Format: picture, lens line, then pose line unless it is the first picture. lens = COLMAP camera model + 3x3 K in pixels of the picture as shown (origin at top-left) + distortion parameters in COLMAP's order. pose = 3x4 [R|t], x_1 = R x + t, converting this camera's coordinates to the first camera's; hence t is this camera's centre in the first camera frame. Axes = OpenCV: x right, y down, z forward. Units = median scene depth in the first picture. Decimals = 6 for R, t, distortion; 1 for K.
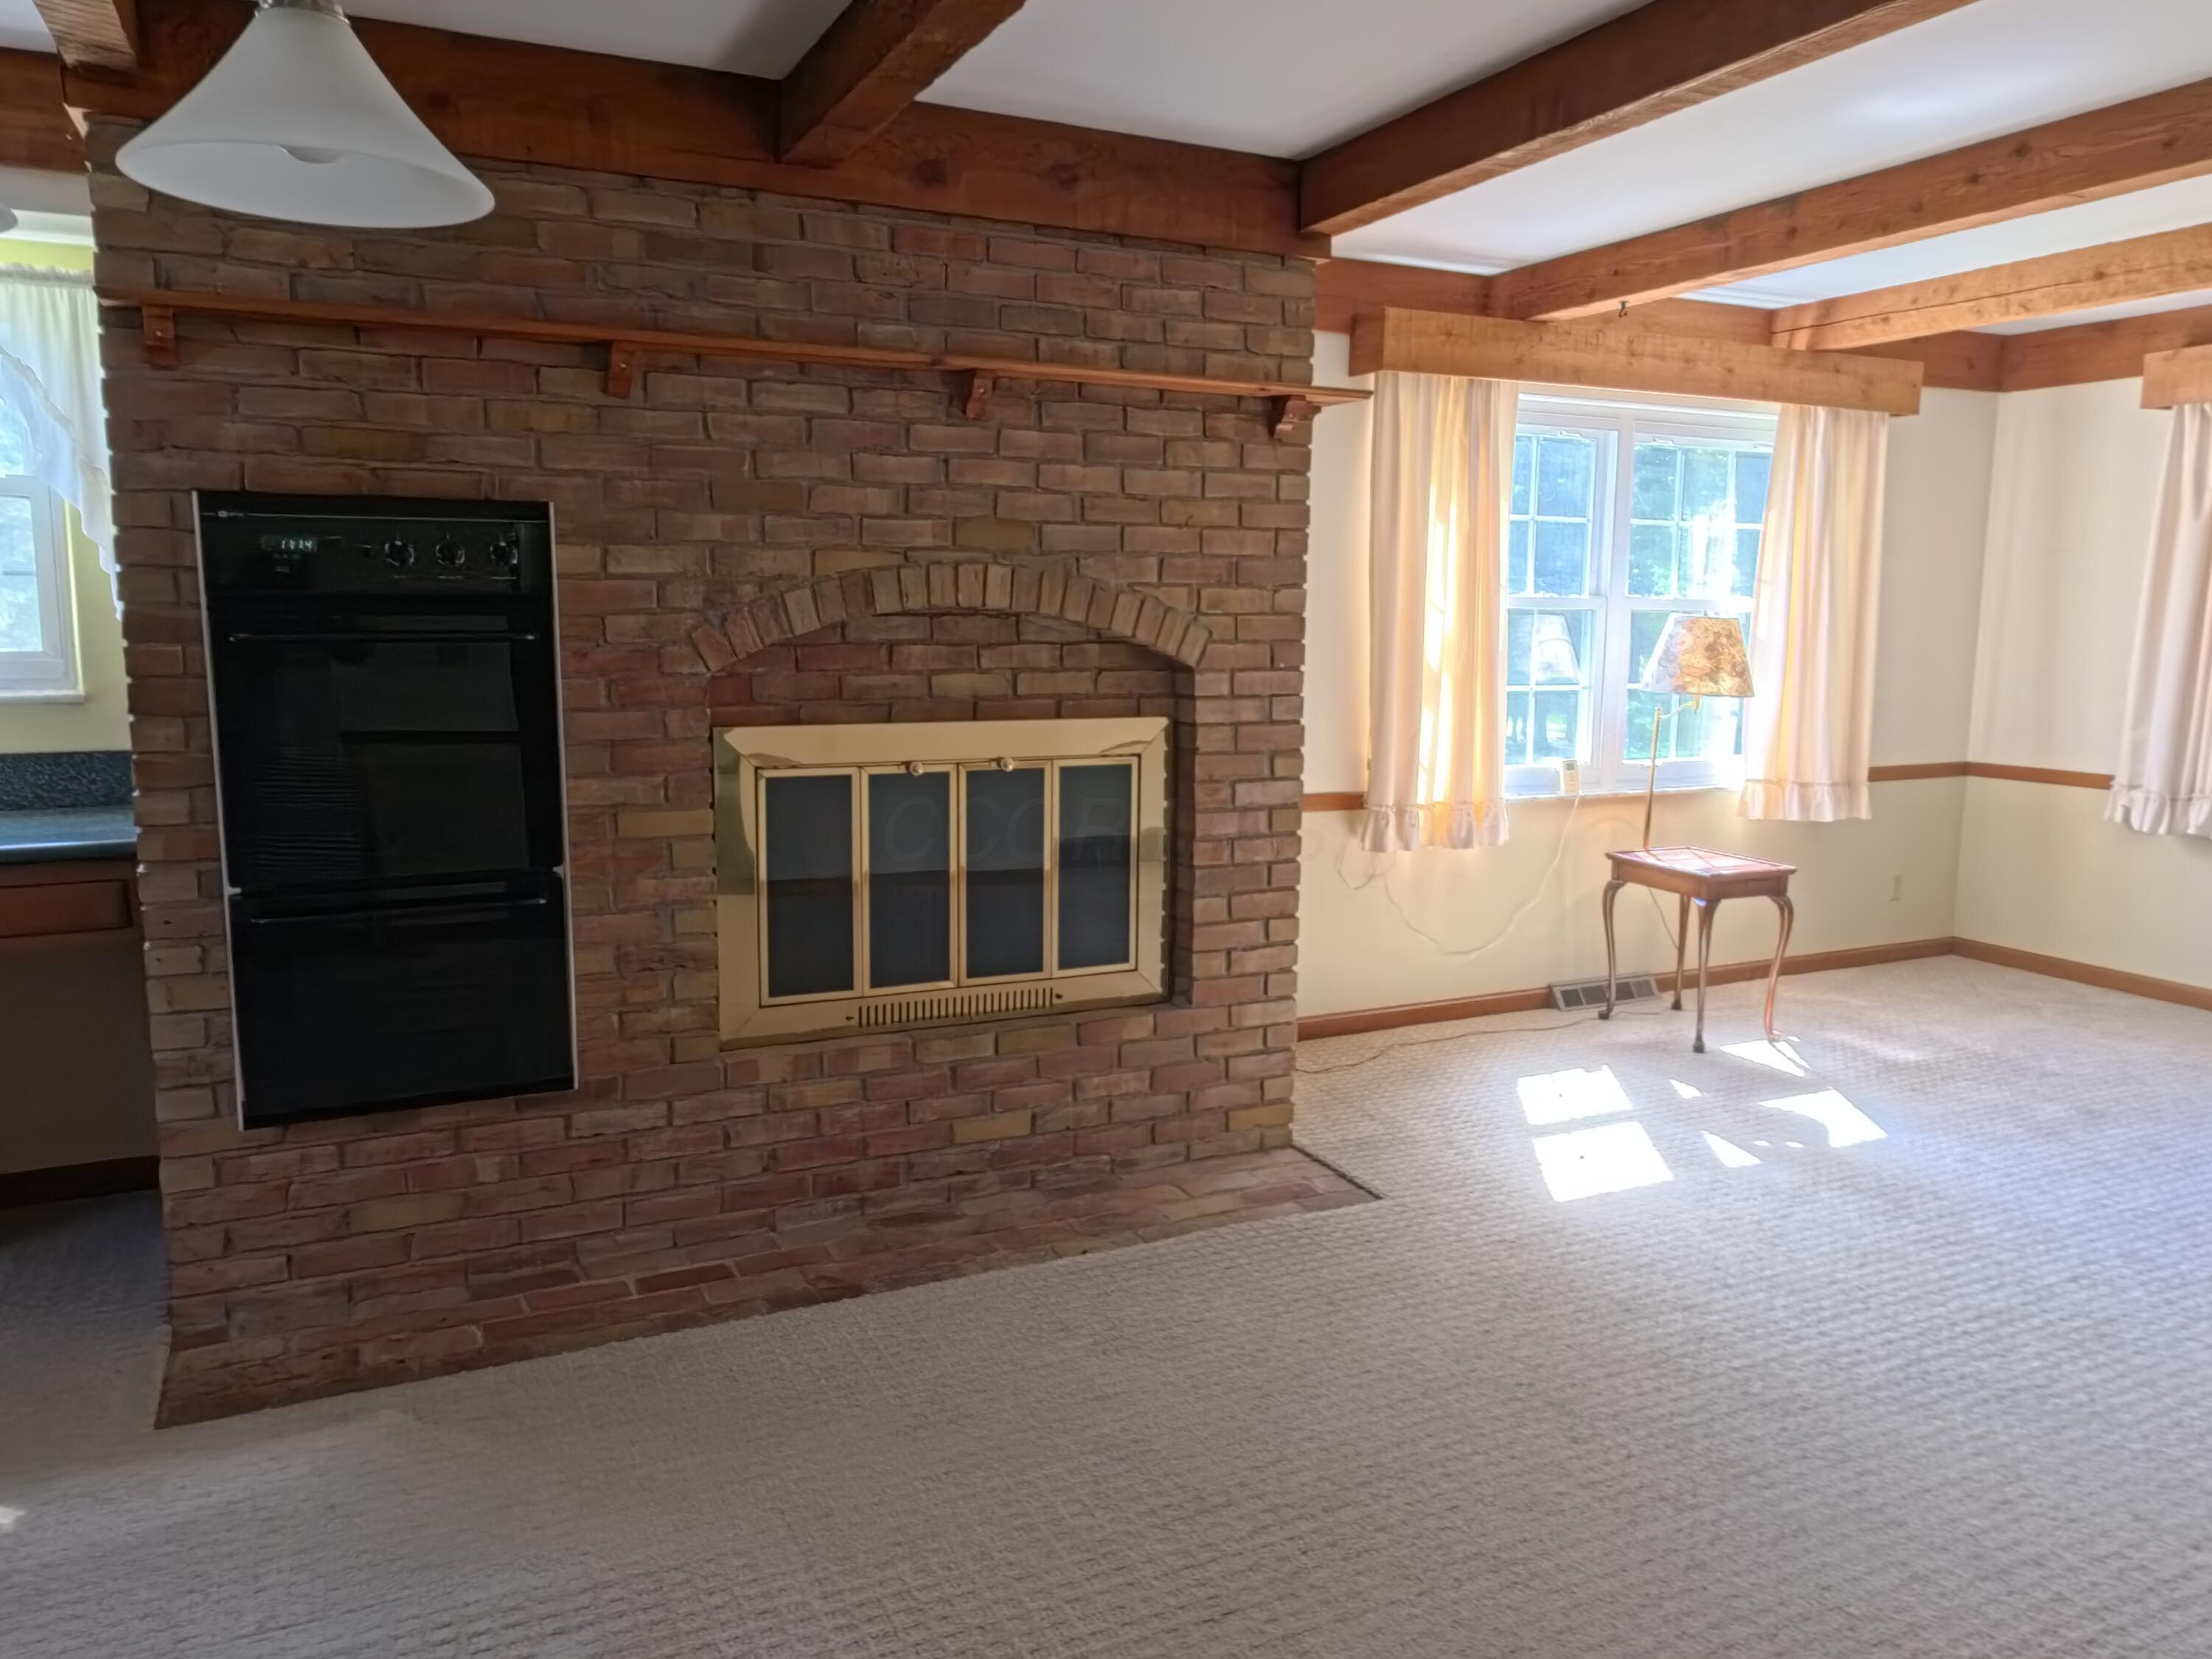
lens RADIAL K [[1568.2, 0, 1107.8], [0, 1568.2, 839.6], [0, 0, 1]] dist [-0.003475, 0.003479]
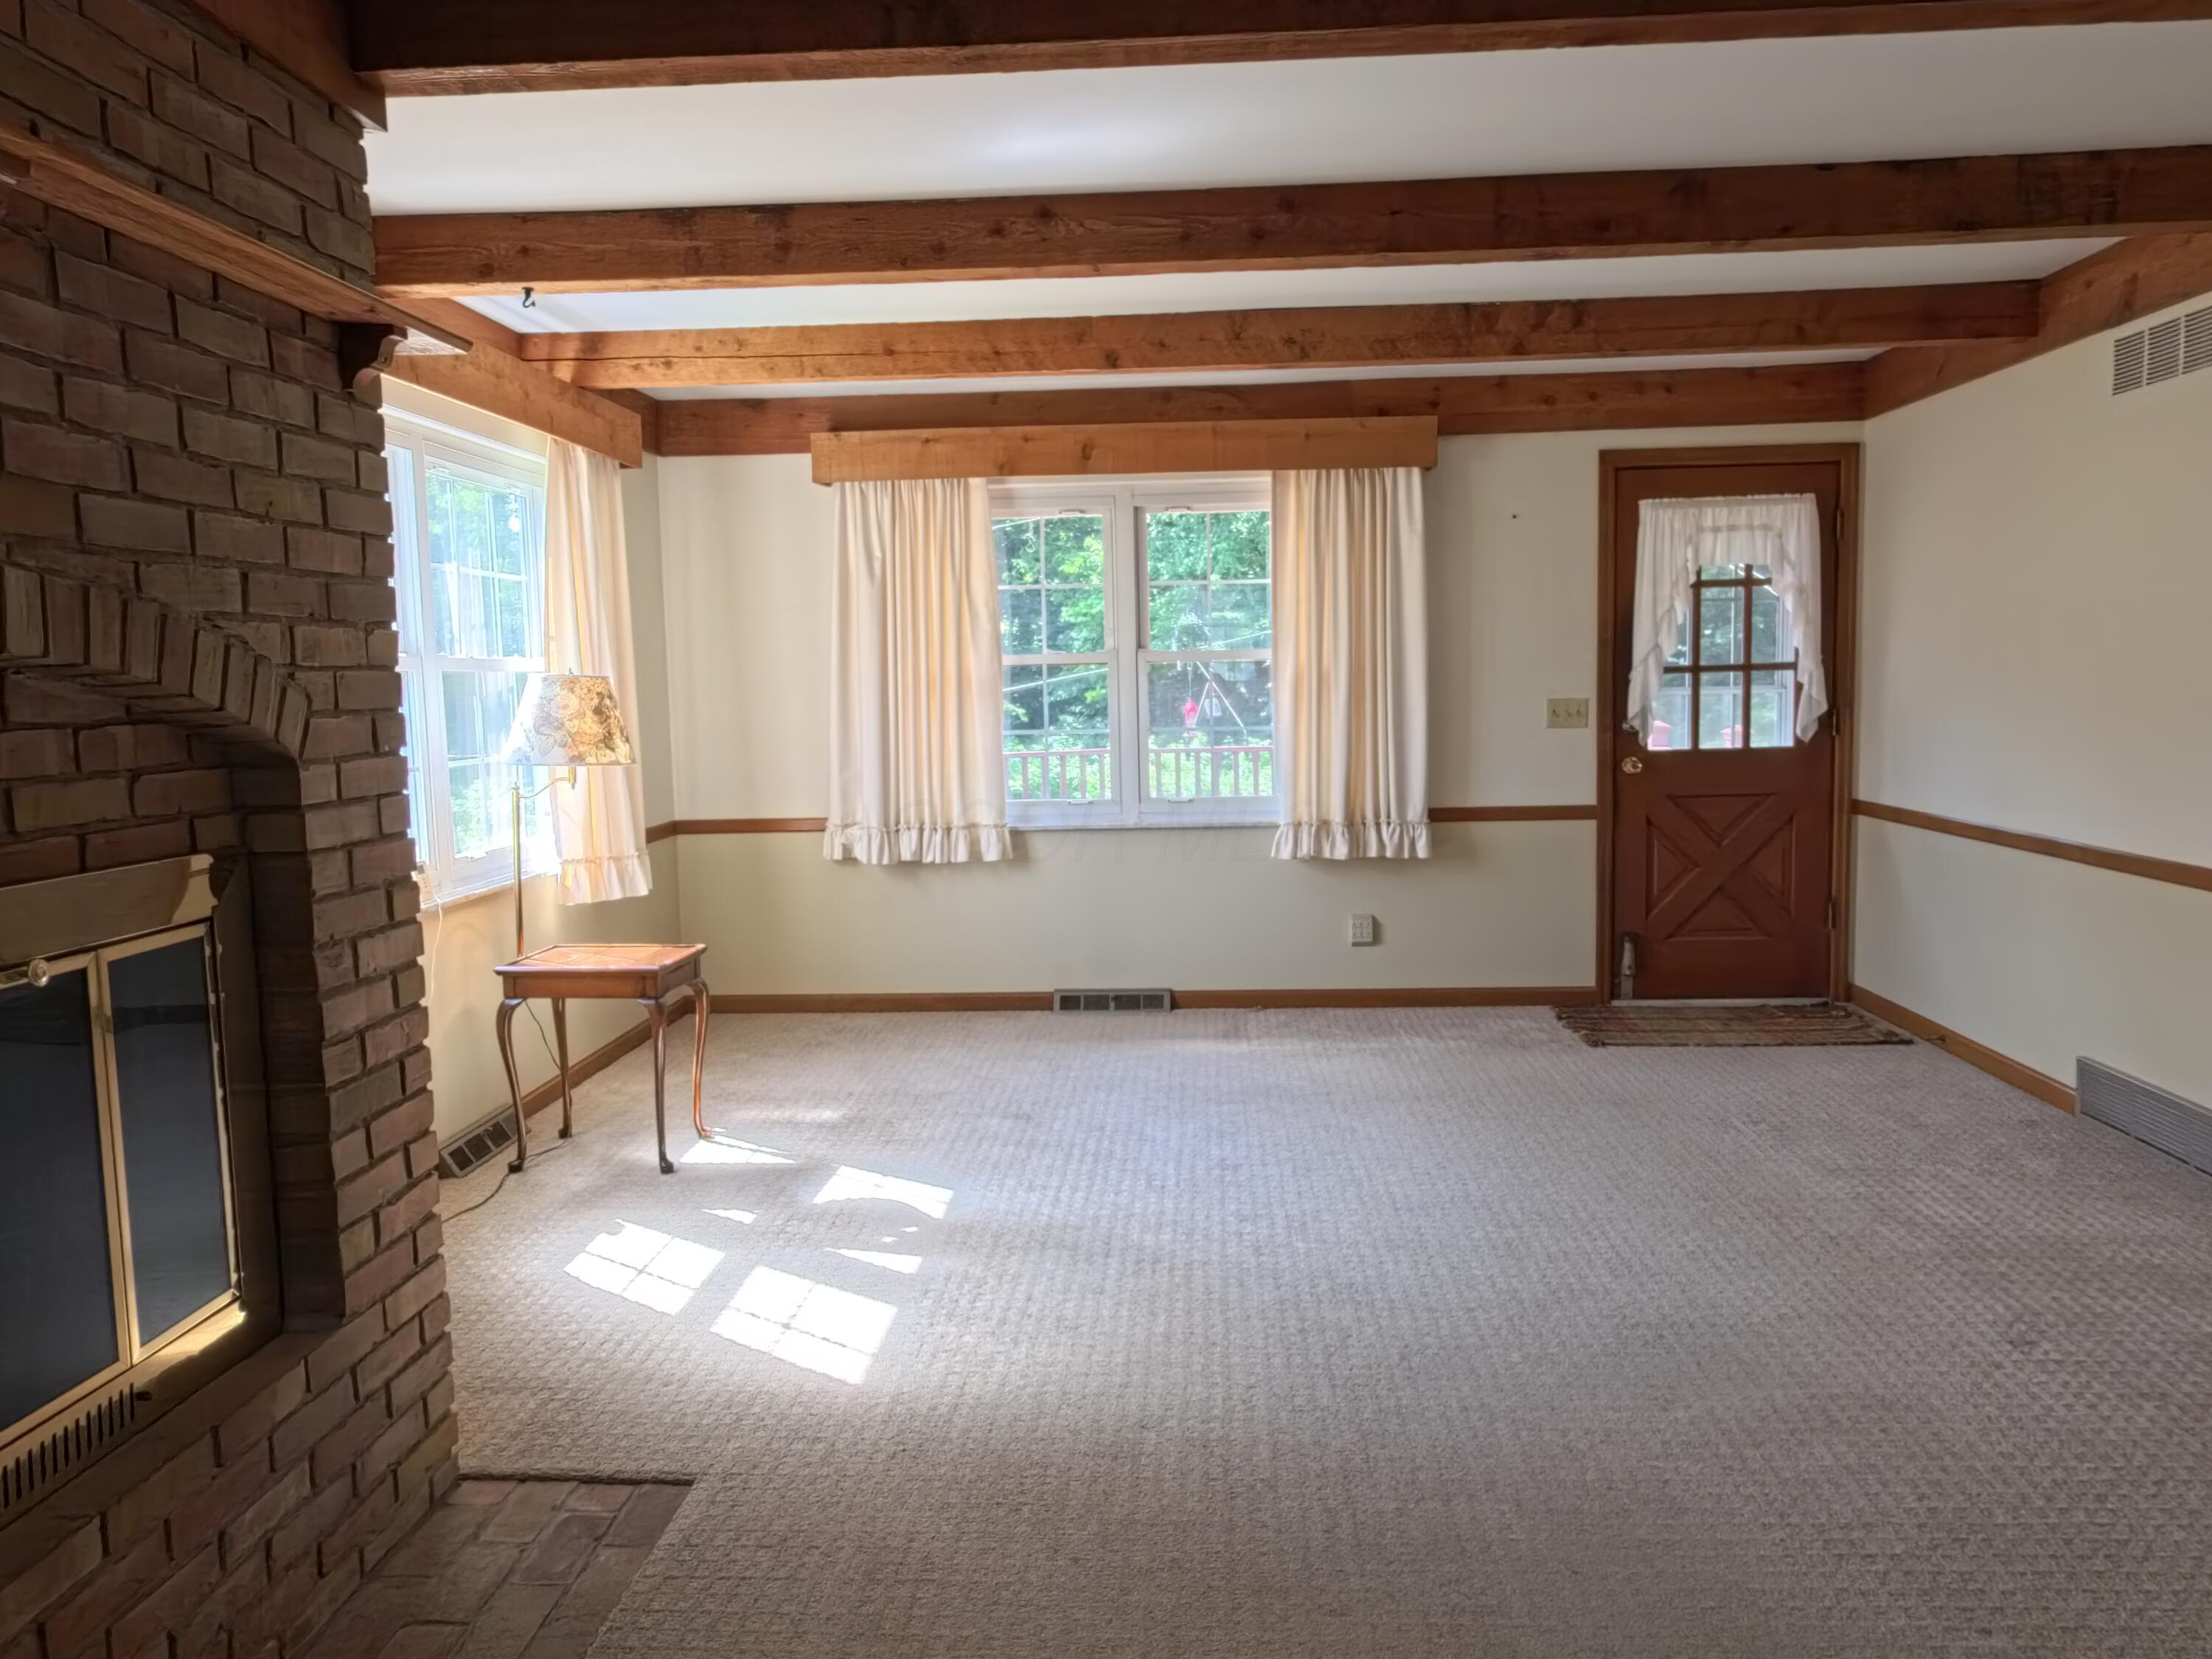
lens RADIAL K [[1568.2, 0, 1107.8], [0, 1568.2, 839.6], [0, 0, 1]] dist [-0.003475, 0.003479]
pose [[0.482488, -0.106486, 0.869406, -0.309493], [0.151203, 0.987807, 0.037075, -0.054039], [-0.862753, 0.113568, 0.492706, 0.440365]]
